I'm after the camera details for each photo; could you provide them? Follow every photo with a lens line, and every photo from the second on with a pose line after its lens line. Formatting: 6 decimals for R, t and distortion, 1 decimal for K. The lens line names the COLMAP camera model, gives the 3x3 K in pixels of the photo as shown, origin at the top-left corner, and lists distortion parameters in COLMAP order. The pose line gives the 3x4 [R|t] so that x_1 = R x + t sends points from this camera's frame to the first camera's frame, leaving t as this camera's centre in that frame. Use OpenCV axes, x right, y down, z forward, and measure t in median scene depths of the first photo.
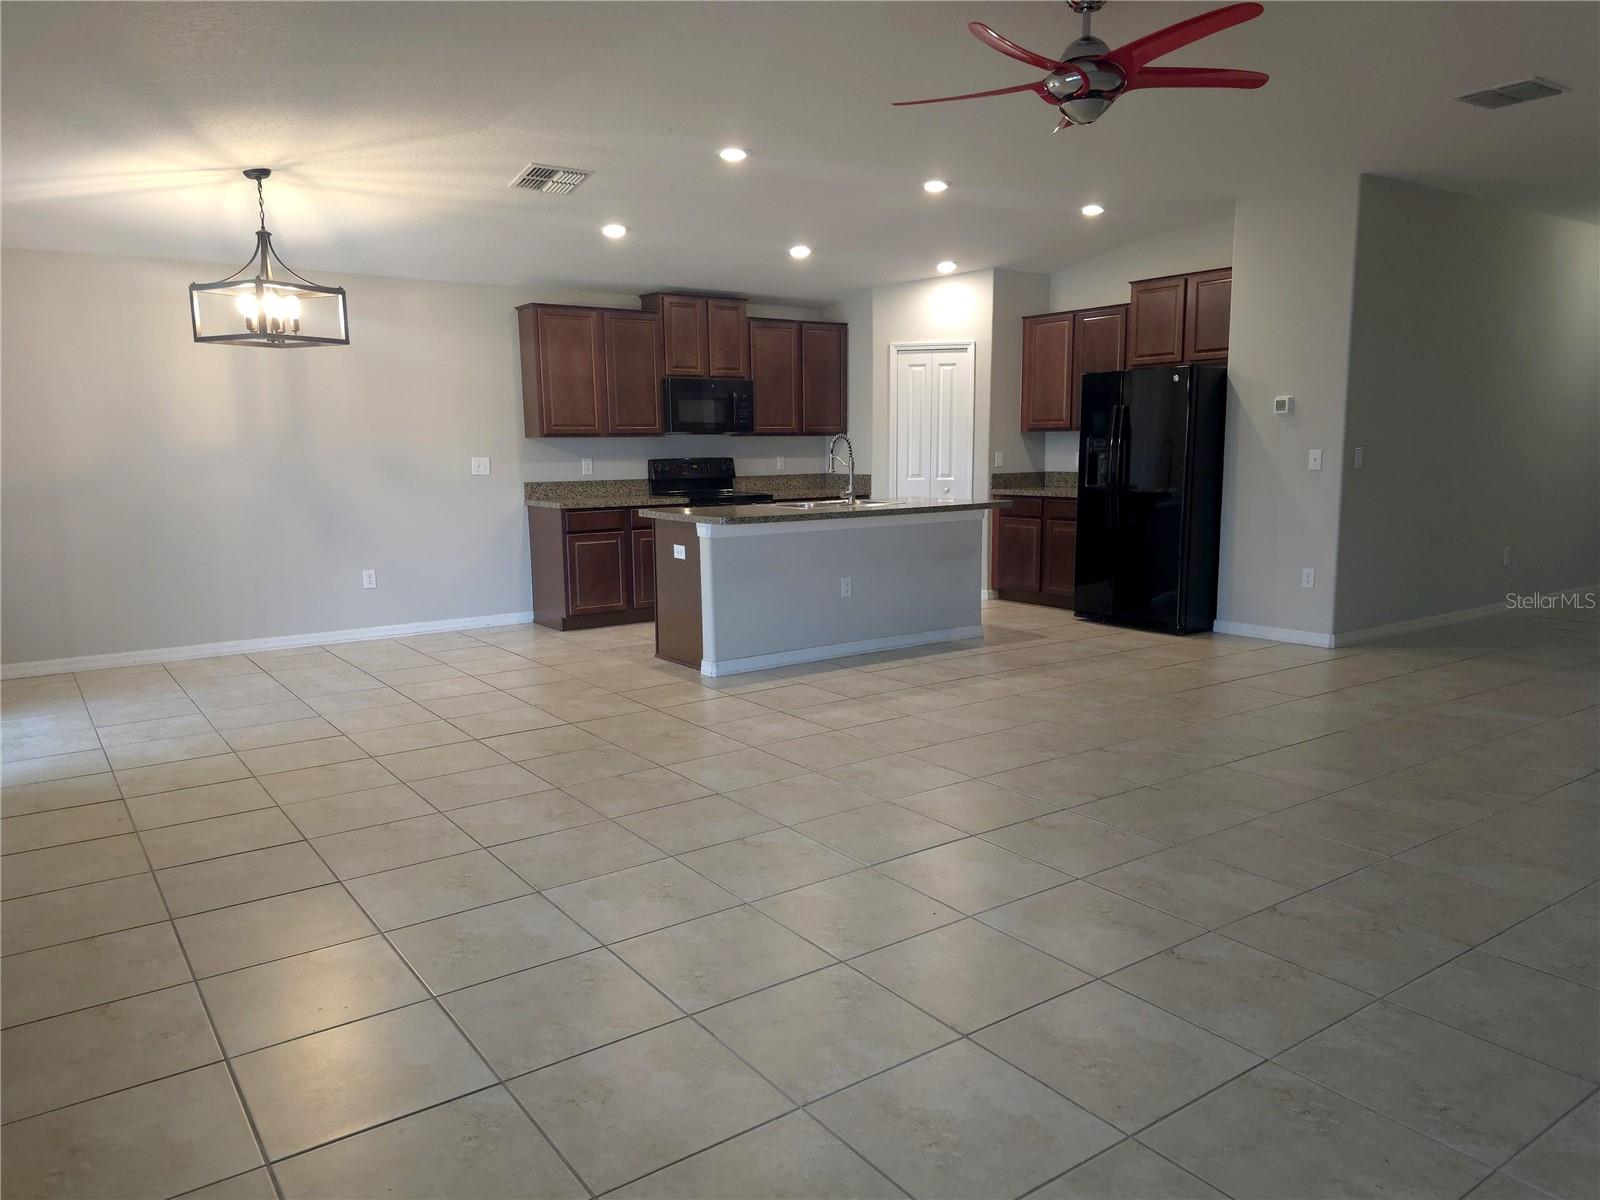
lens RADIAL K [[1130.4, 0, 810.0], [0, 1130.4, 600.3], [0, 0, 1]] dist [0.084541, -0.084307]
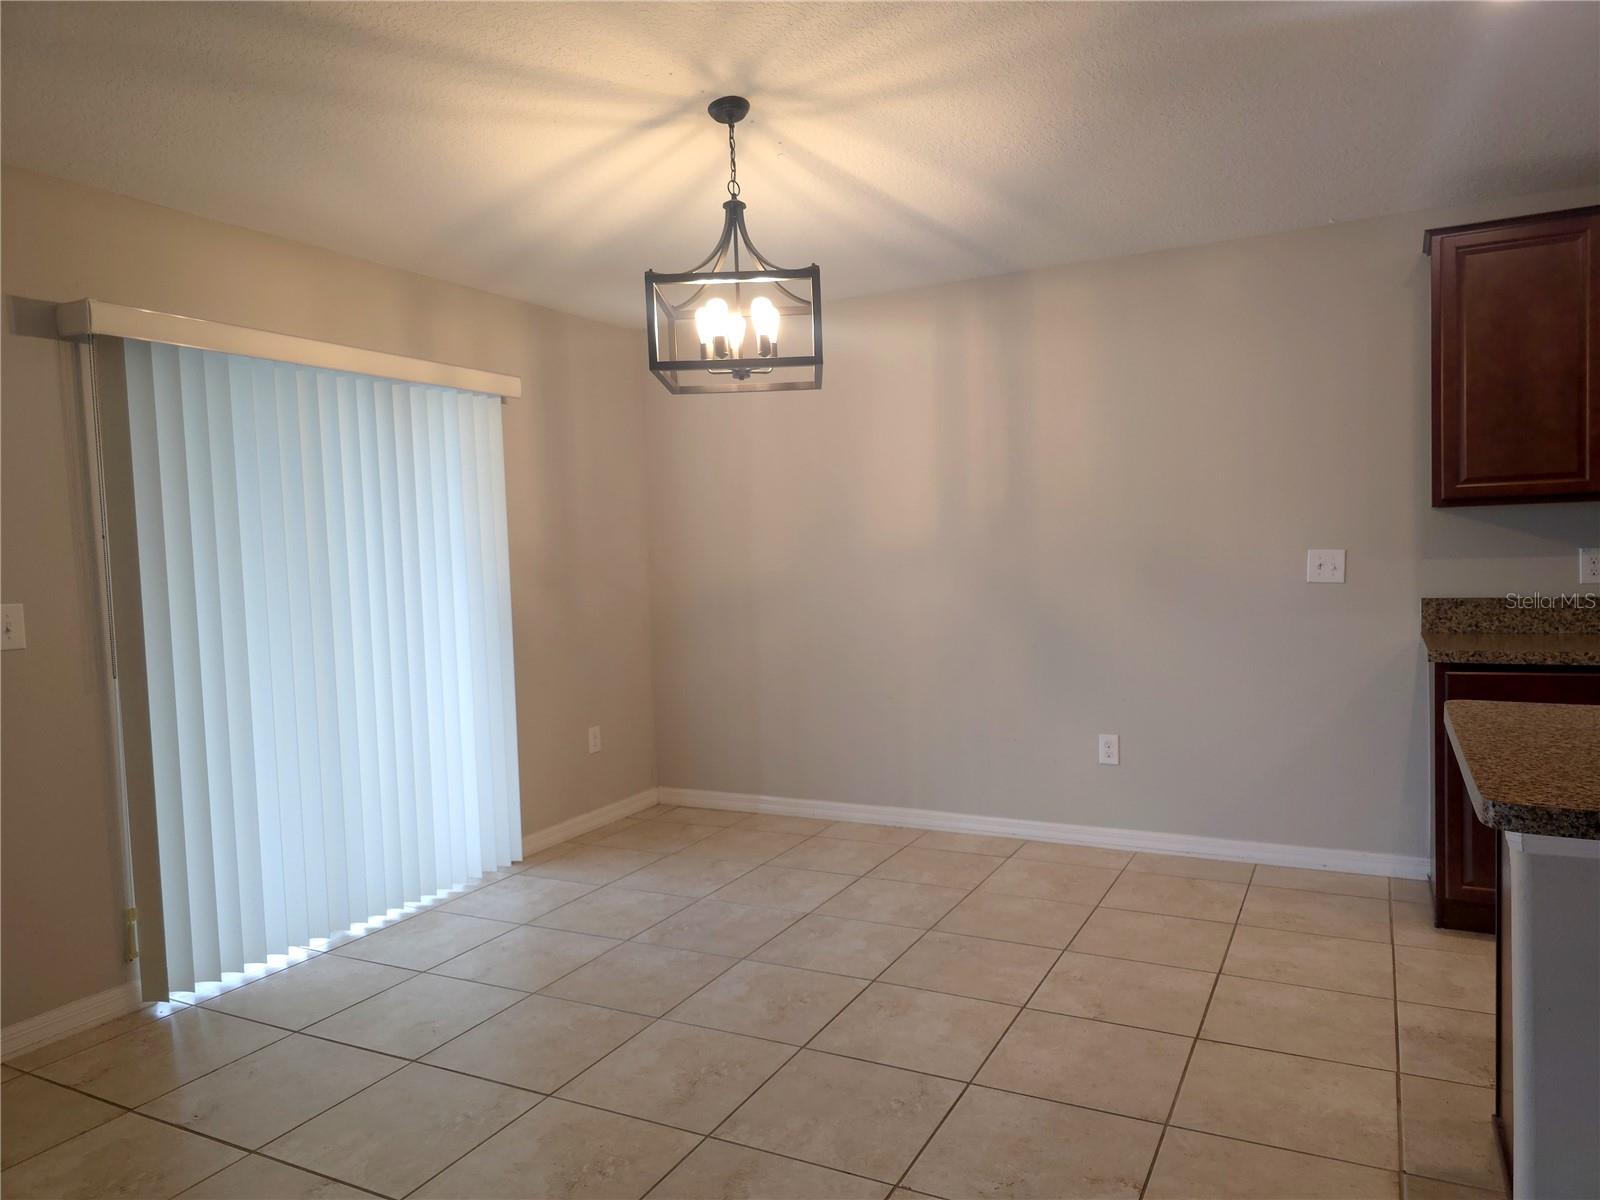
lens RADIAL K [[1072.2, 0, 800.0], [0, 1072.2, 600.0], [0, 0, 1]] dist [0.005389, 0.003055]
pose [[0.447938, 0.041696, -0.893092, 0.046176], [-0.096813, 0.995300, -0.002090, -0.074409], [0.888807, 0.087399, 0.449870, 0.539816]]
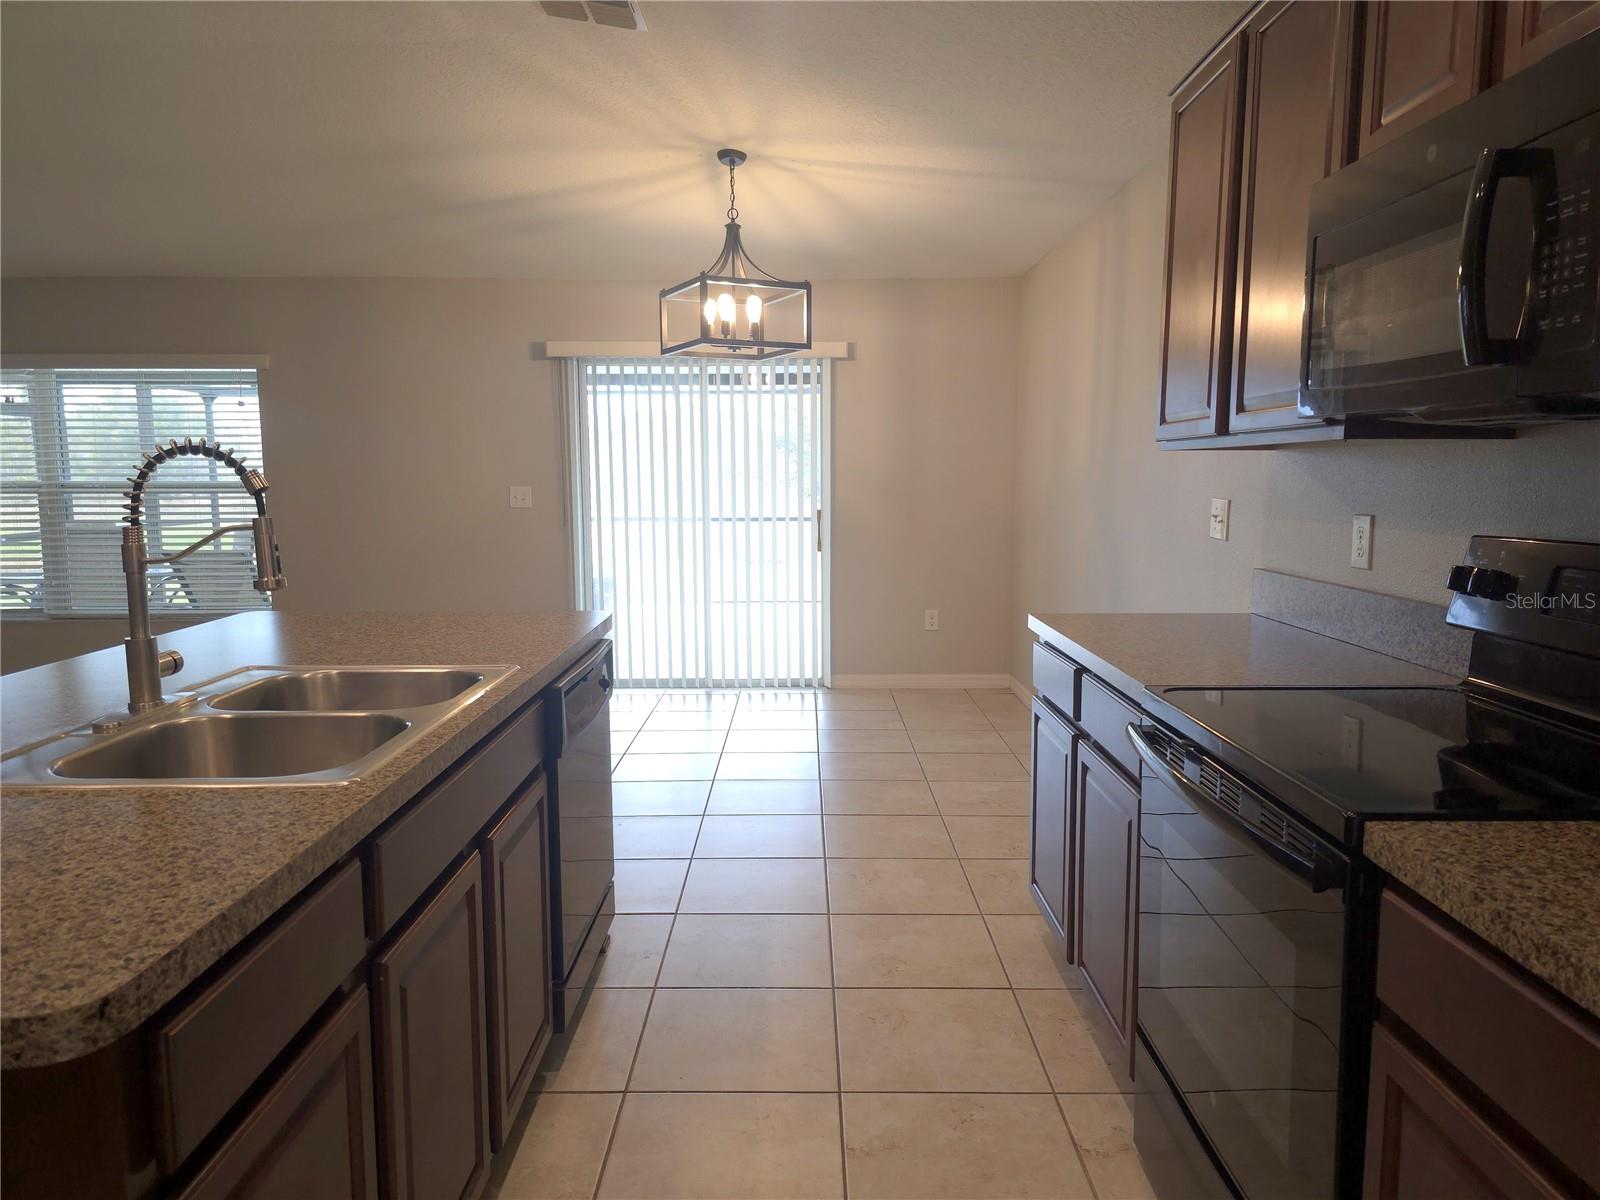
lens RADIAL K [[1080.8, 0, 800.0], [0, 1080.8, 600.0], [0, 0, 1]] dist [0.076956, -0.066301]
pose [[-0.577438, 0.108721, -0.809163, 0.135733], [-0.105337, 0.972889, 0.205891, -0.149409], [0.809611, 0.204125, -0.550331, 1.063679]]
